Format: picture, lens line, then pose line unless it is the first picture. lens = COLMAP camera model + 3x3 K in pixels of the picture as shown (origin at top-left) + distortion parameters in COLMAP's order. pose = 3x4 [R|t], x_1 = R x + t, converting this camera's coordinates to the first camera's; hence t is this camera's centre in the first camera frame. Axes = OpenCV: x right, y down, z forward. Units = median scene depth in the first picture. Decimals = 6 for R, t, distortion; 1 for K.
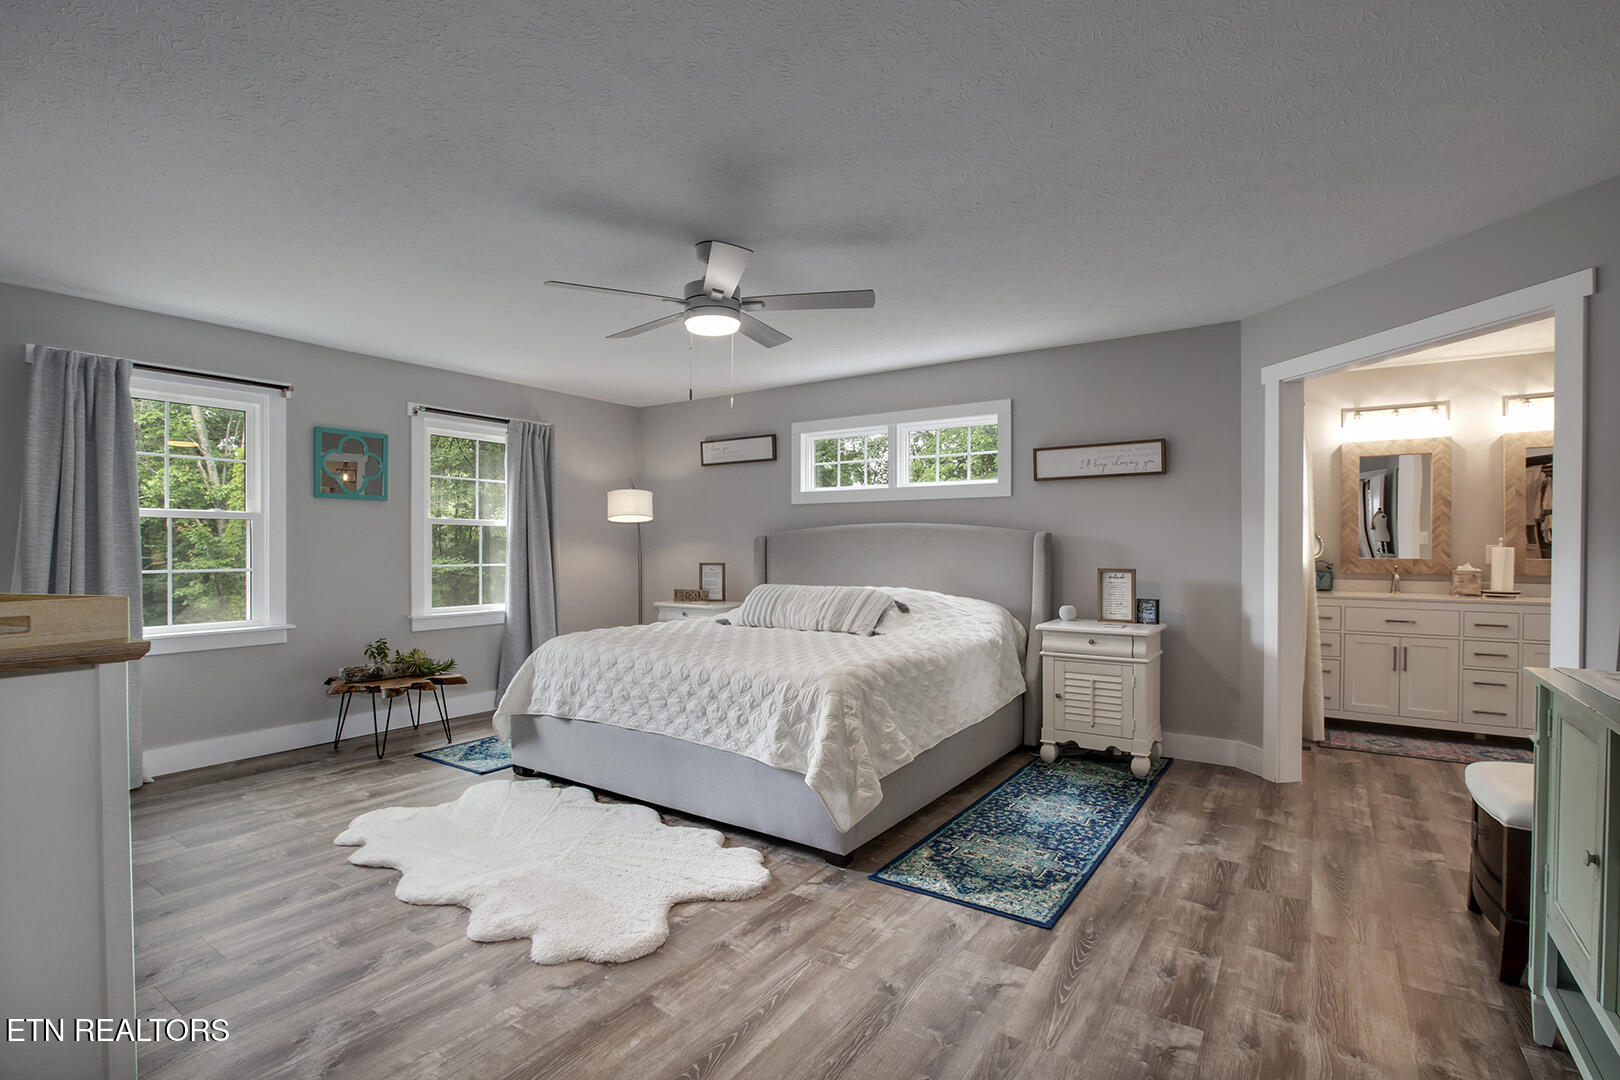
lens RADIAL K [[766.6, 0, 817.6], [0, 766.6, 547.7], [0, 0, 1]] dist [-0.012754, 0.000293]
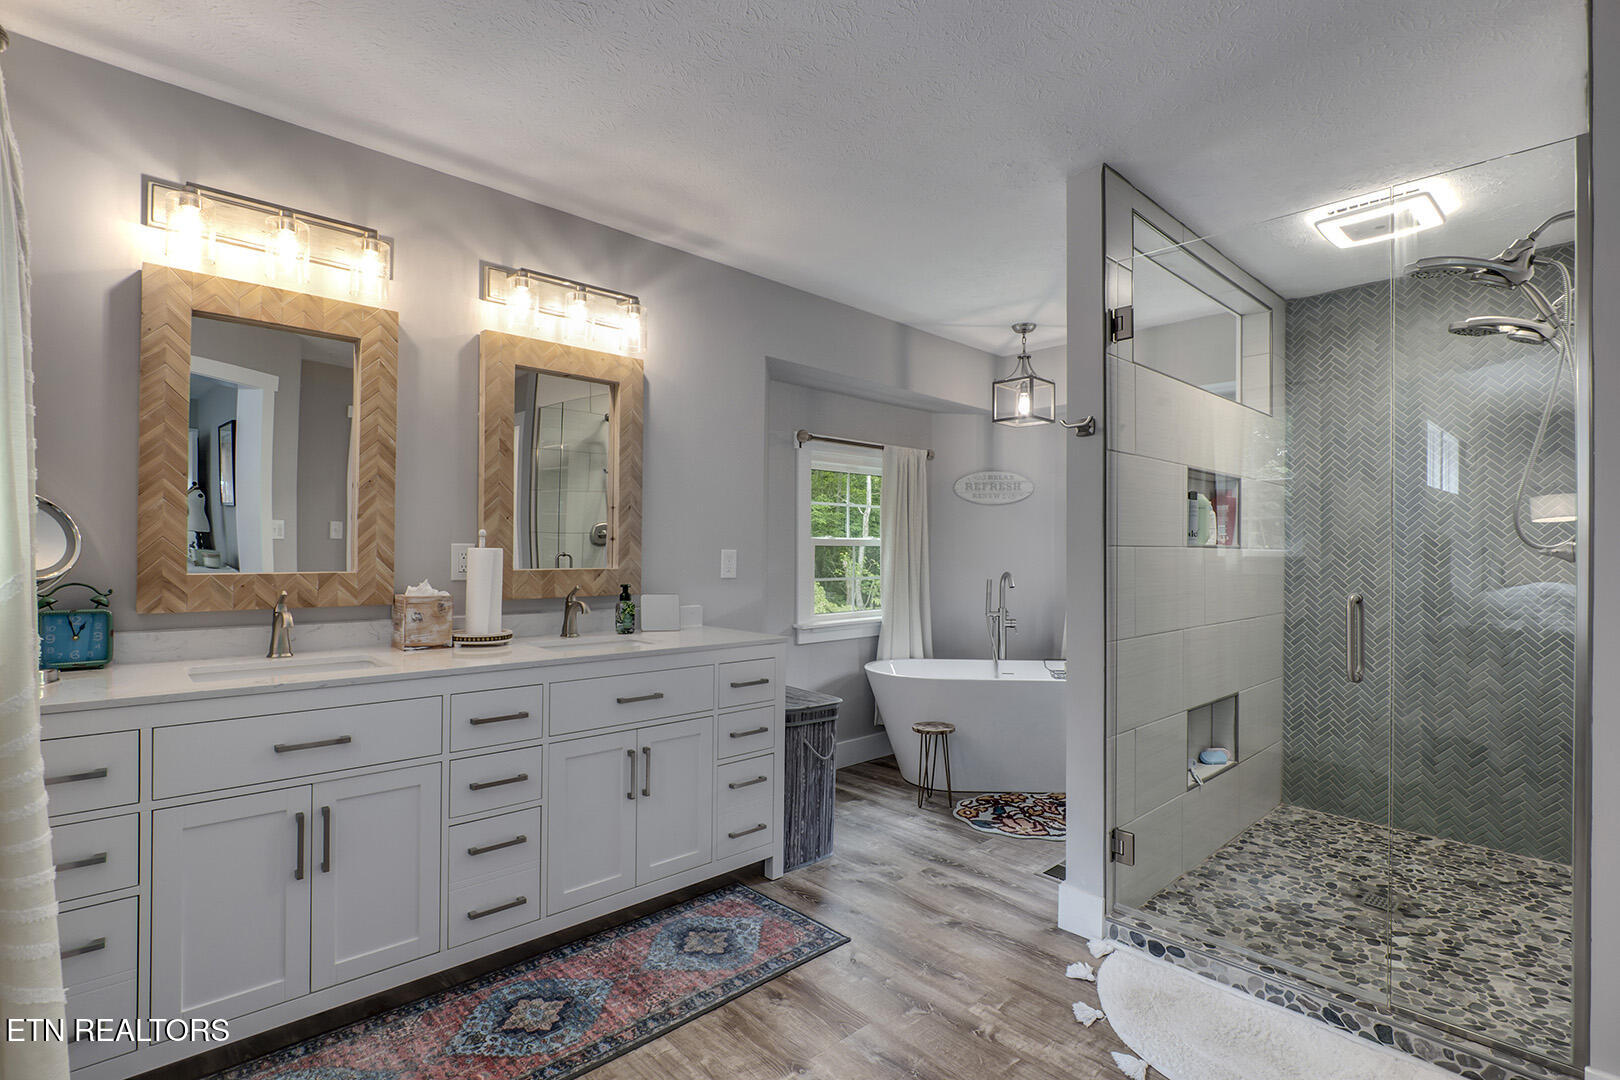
lens RADIAL K [[766.6, 0, 817.6], [0, 766.6, 547.7], [0, 0, 1]] dist [-0.012754, 0.000293]
pose [[0.217550, 0.003469, 0.976043, 0.428266], [-0.009129, 0.999957, -0.001519, -0.001799], [-0.976006, -0.008580, 0.217573, 0.640259]]
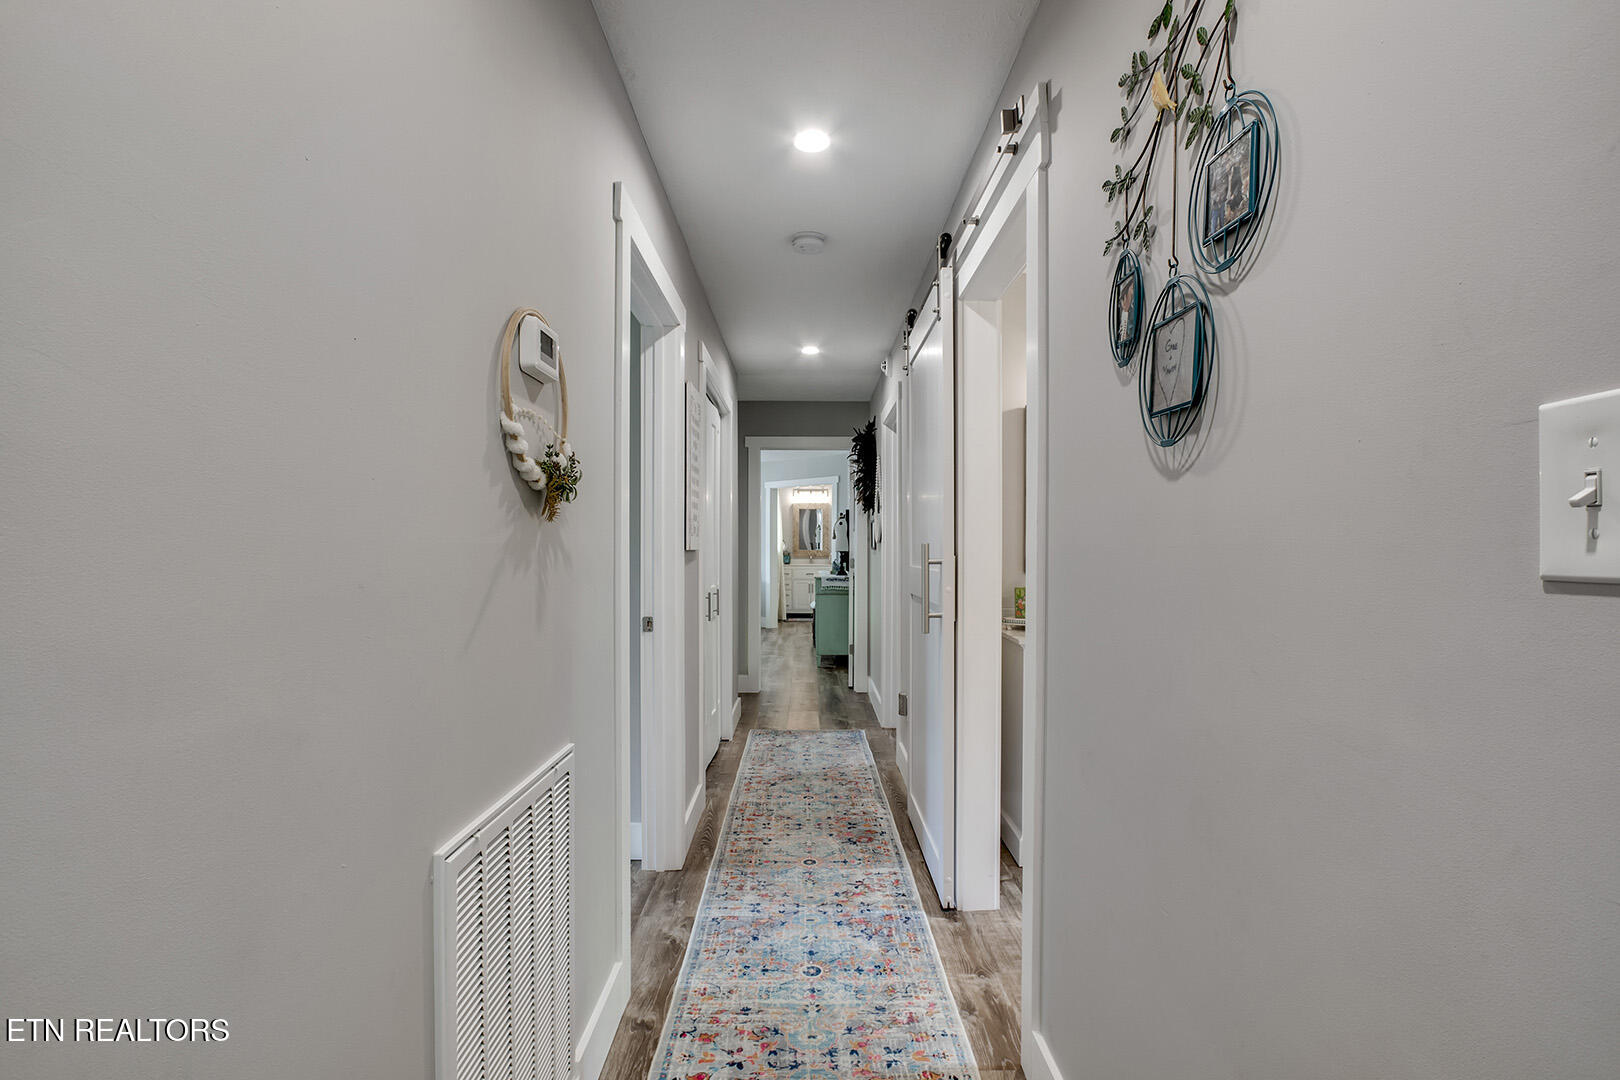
lens RADIAL K [[766.6, 0, 817.6], [0, 766.6, 547.7], [0, 0, 1]] dist [-0.012754, 0.000293]
pose [[0.823318, 0.003852, 0.567567, -0.665030], [0.000161, 0.999975, -0.007020, 0.024577], [-0.567580, 0.005871, 0.823297, -1.107592]]
